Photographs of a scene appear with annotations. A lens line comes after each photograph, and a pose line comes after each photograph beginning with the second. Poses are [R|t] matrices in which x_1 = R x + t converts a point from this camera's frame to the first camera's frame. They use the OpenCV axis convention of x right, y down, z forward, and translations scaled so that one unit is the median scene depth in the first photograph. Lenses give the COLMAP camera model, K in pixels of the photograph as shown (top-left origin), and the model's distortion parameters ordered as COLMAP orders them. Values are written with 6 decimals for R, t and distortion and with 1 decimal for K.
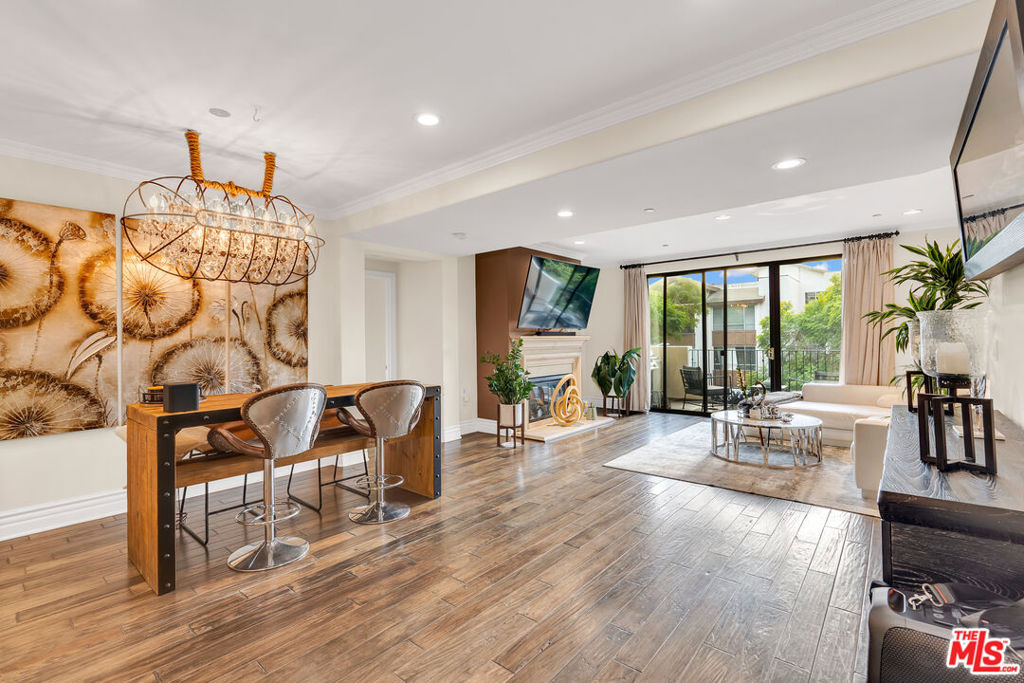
lens RADIAL K [[457.4, 0, 516.2], [0, 457.4, 338.1], [0, 0, 1]] dist [-0.002663, -0.001261]
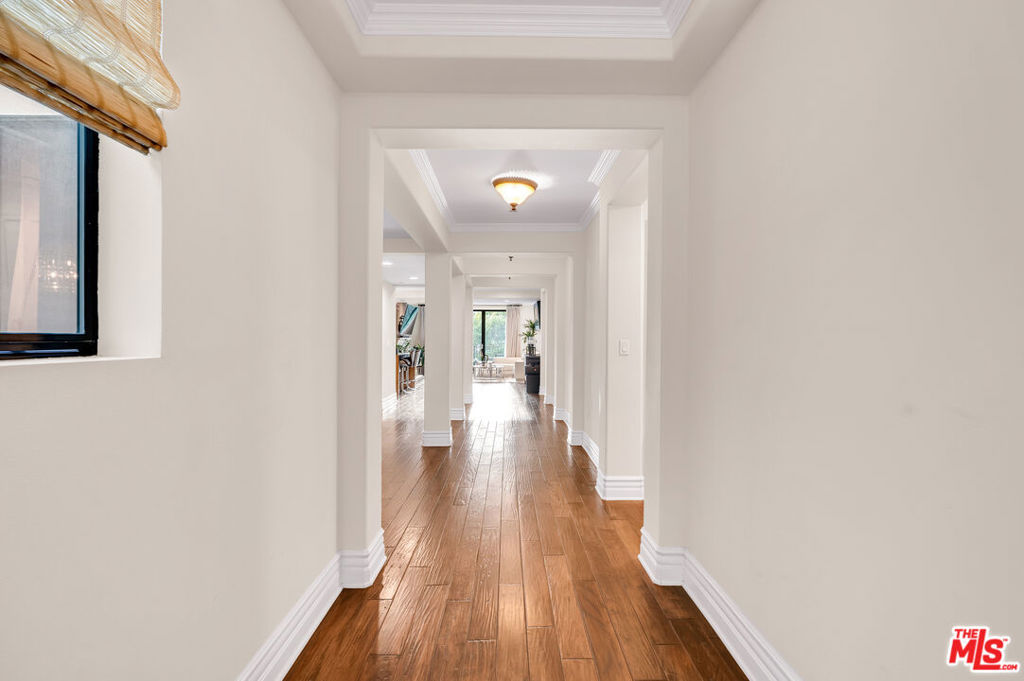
lens RADIAL K [[457.4, 0, 514.9], [0, 457.4, 341.0], [0, 0, 1]] dist [-0.002663, -0.001261]
pose [[0.759668, 0.016446, 0.650103, -1.174841], [-0.016693, 0.999844, -0.005787, 0.019194], [-0.650097, -0.006456, 0.759824, -1.283275]]
